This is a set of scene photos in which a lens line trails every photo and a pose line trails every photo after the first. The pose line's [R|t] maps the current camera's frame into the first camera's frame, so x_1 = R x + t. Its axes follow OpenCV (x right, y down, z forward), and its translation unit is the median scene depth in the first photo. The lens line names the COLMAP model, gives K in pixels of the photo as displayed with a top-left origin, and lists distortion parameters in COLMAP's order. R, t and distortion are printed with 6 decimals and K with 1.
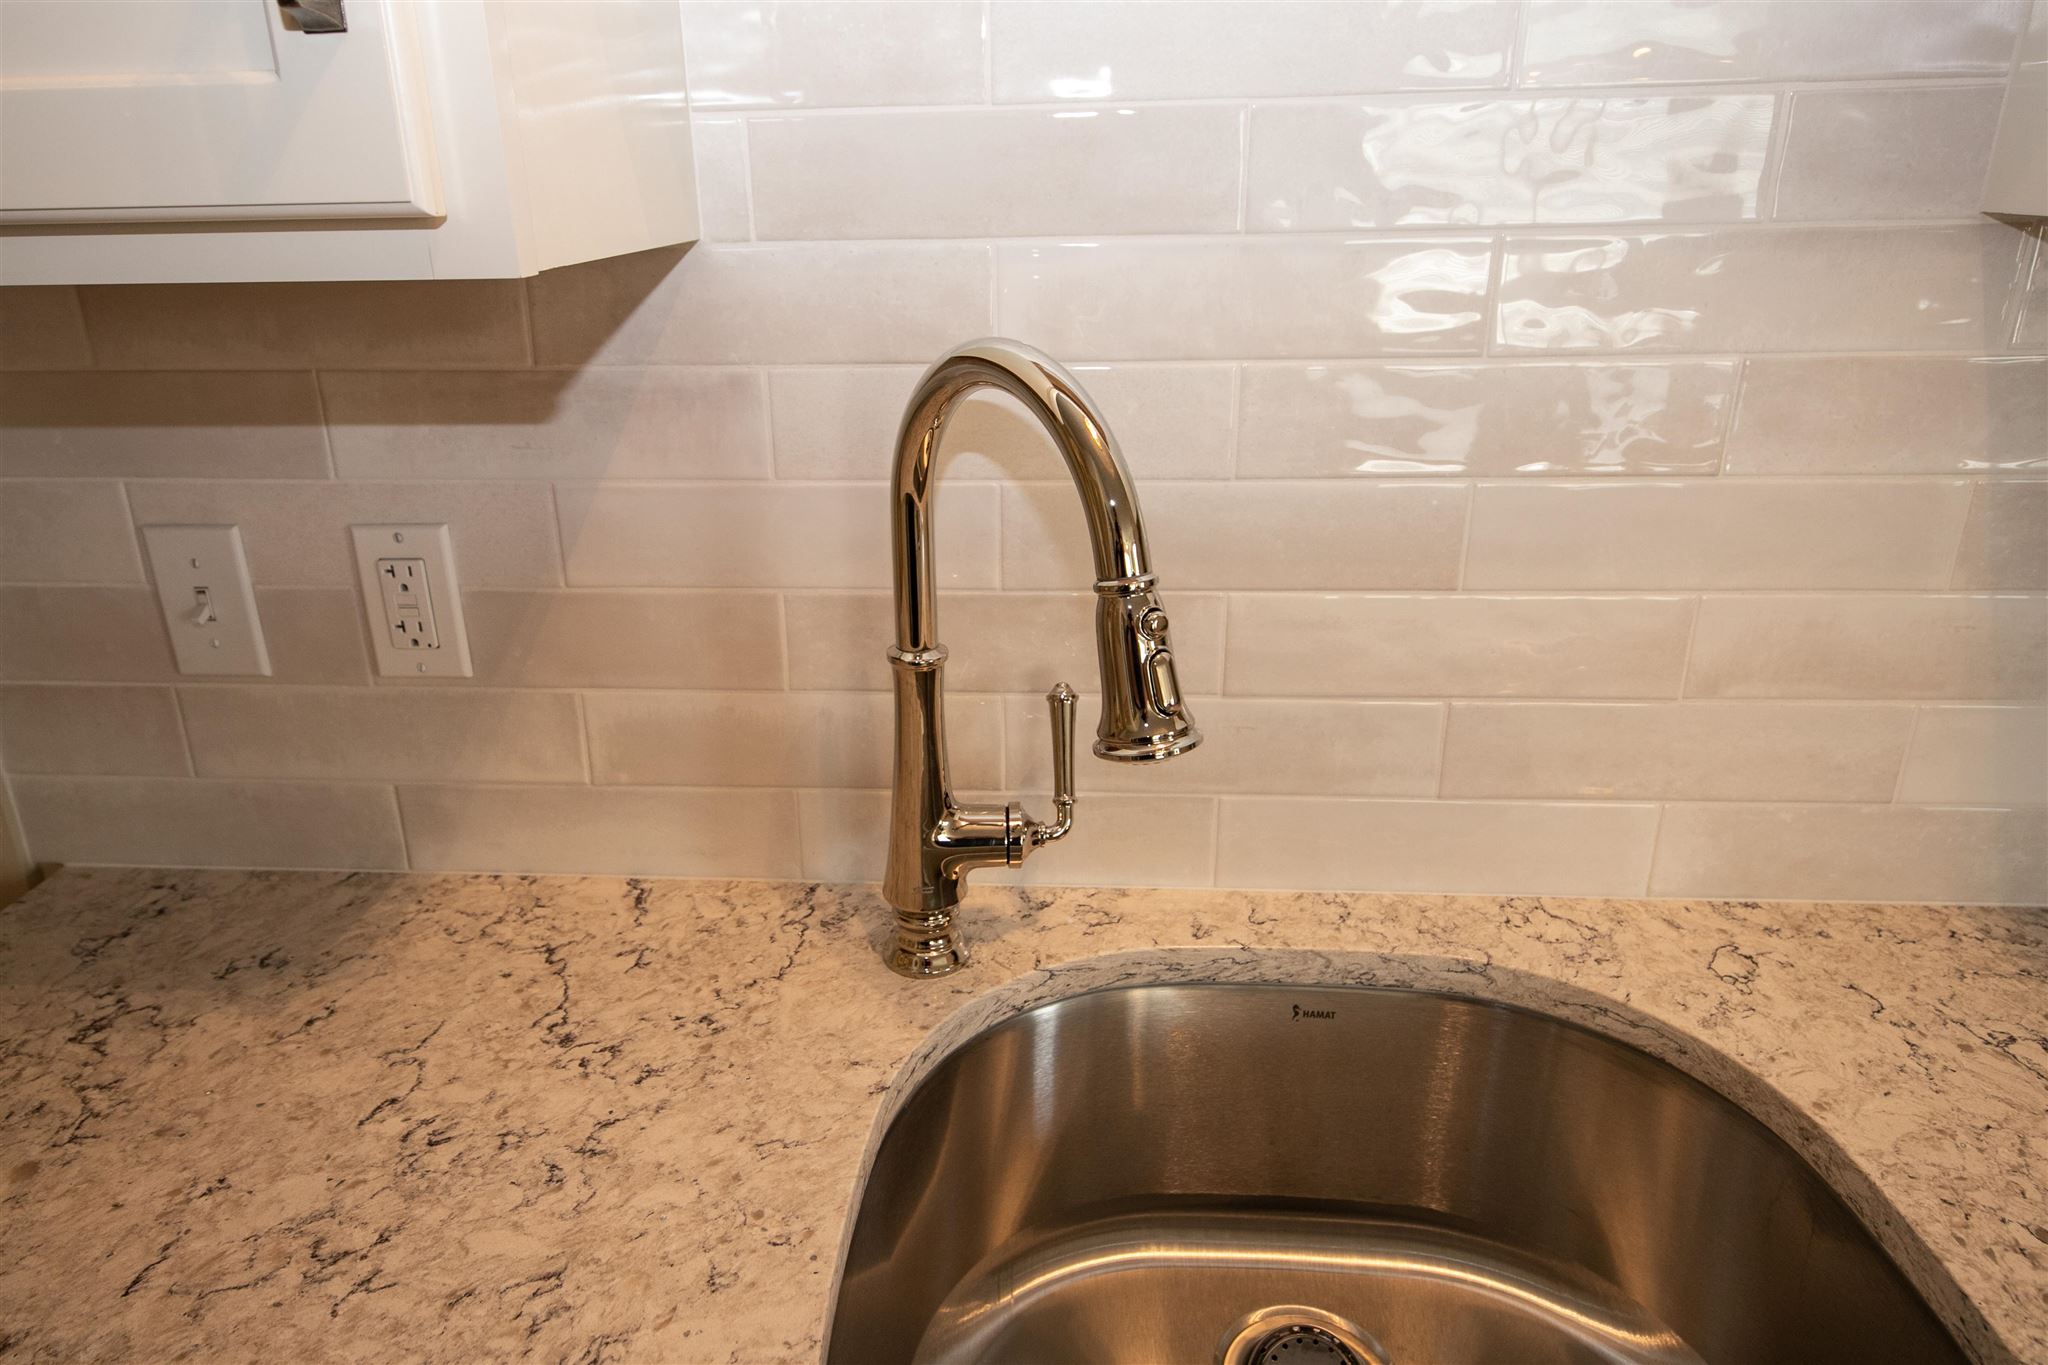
lens RADIAL K [[1366.4, 0, 978.7], [0, 1366.4, 665.1], [0, 0, 1]] dist [0.010078, 0.003767]
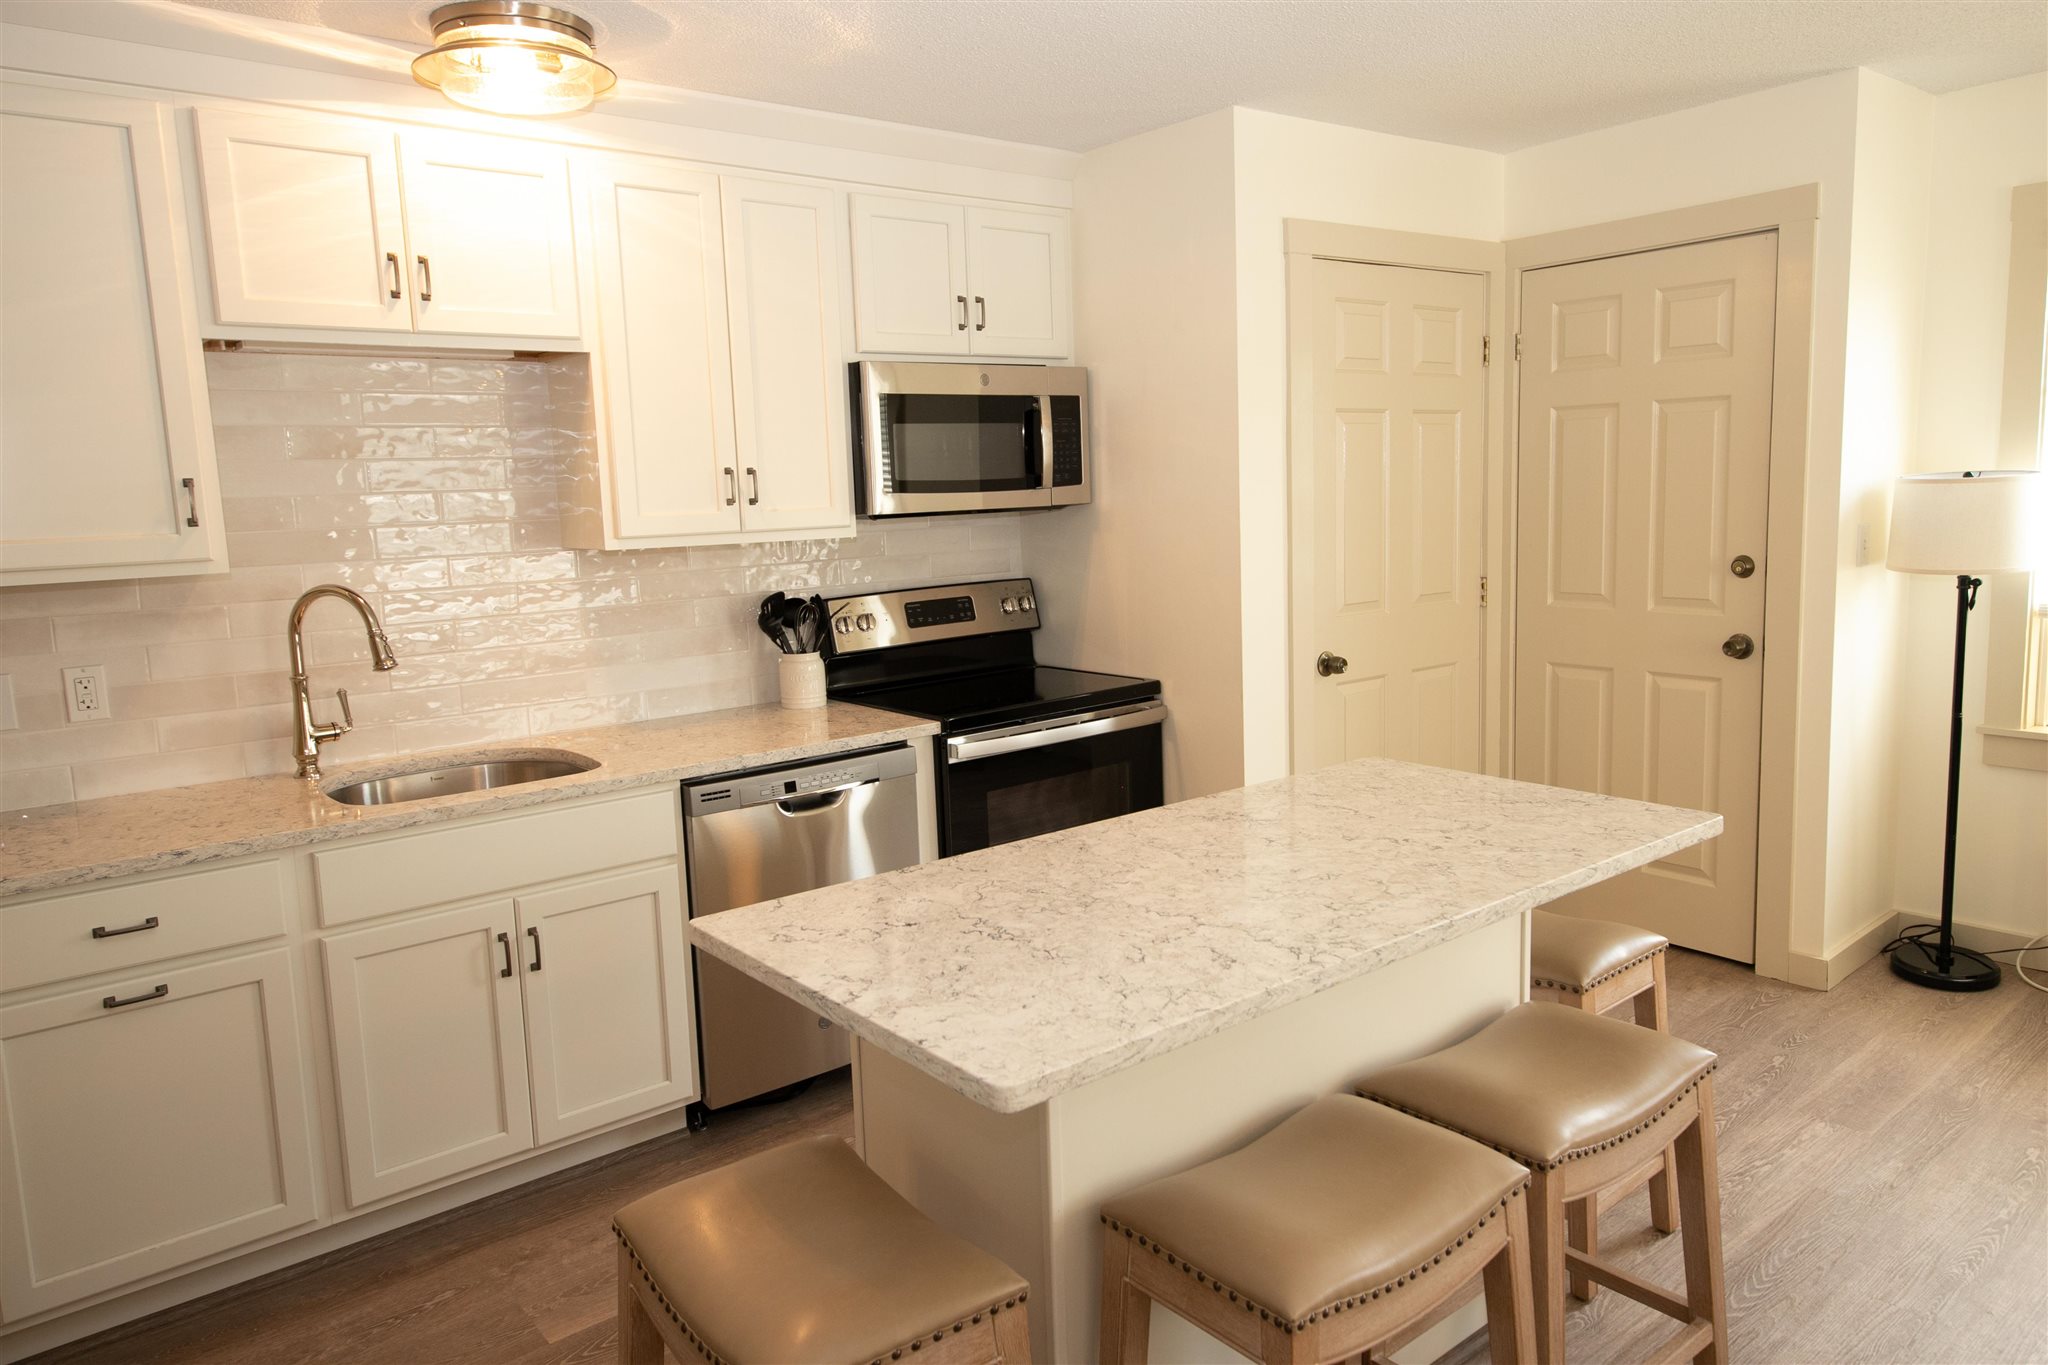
lens RADIAL K [[1326.3, 0, 1032.8], [0, 1326.3, 658.9], [0, 0, 1]] dist [0.018442, -0.004830]
pose [[0.732252, -0.093697, 0.674558, -0.898852], [0.256775, 0.955375, -0.146034, 0.861412], [-0.630772, 0.280143, 0.723634, -2.478915]]
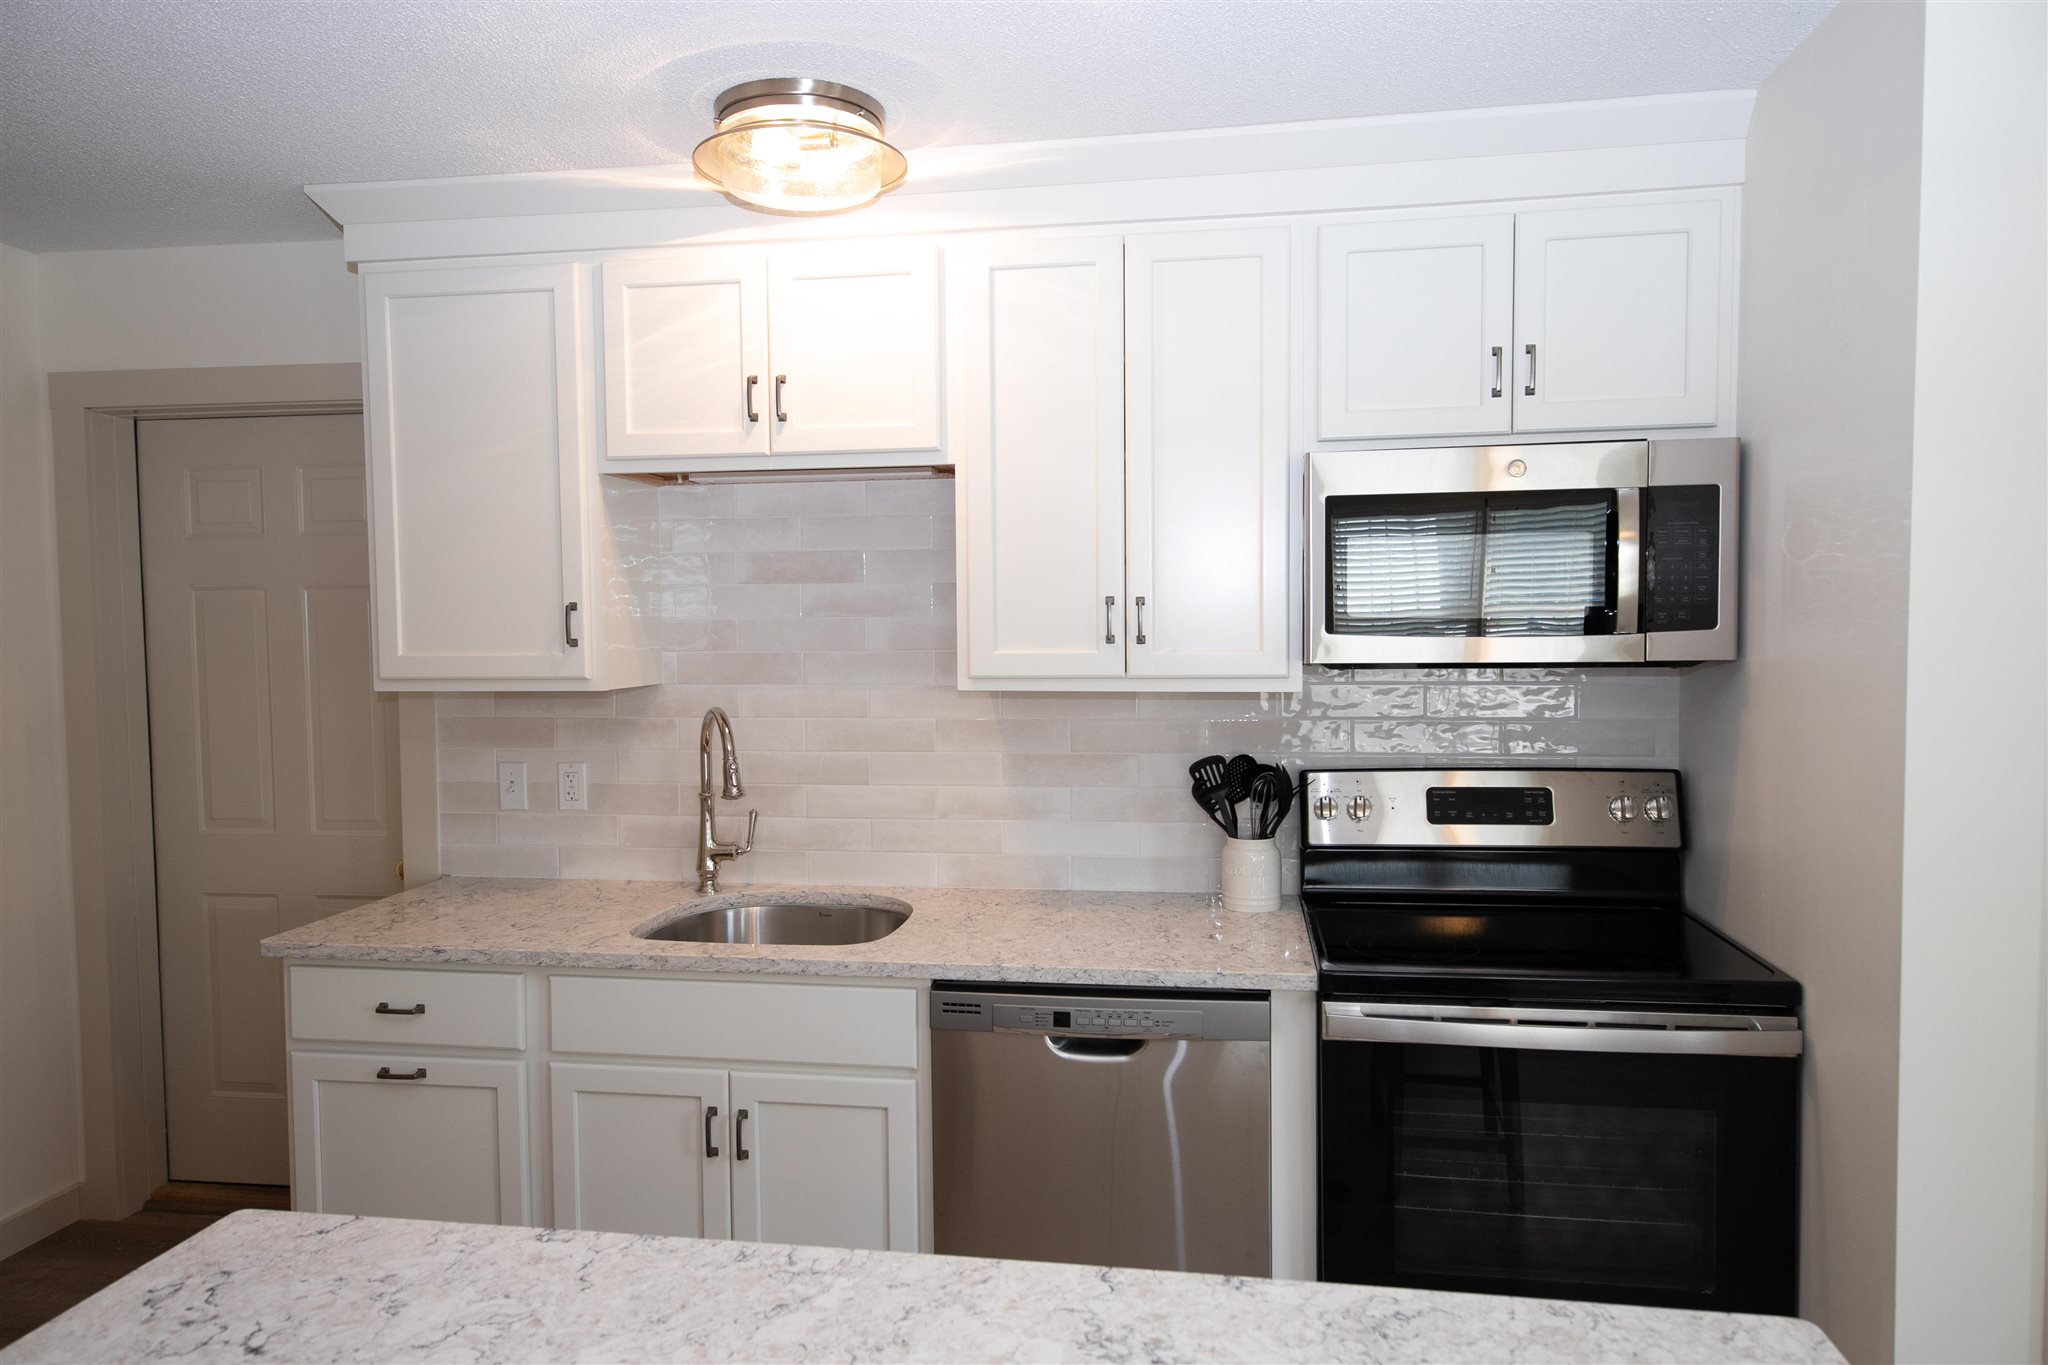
lens RADIAL K [[1297.2, 0, 1028.0], [0, 1297.2, 684.3], [0, 0, 1]] dist [0.011837, 0.001628]
pose [[0.997285, 0.015694, -0.071940, 0.966874], [-0.036707, 0.952924, -0.300981, 0.664138], [0.063830, 0.302804, 0.950913, -2.125487]]
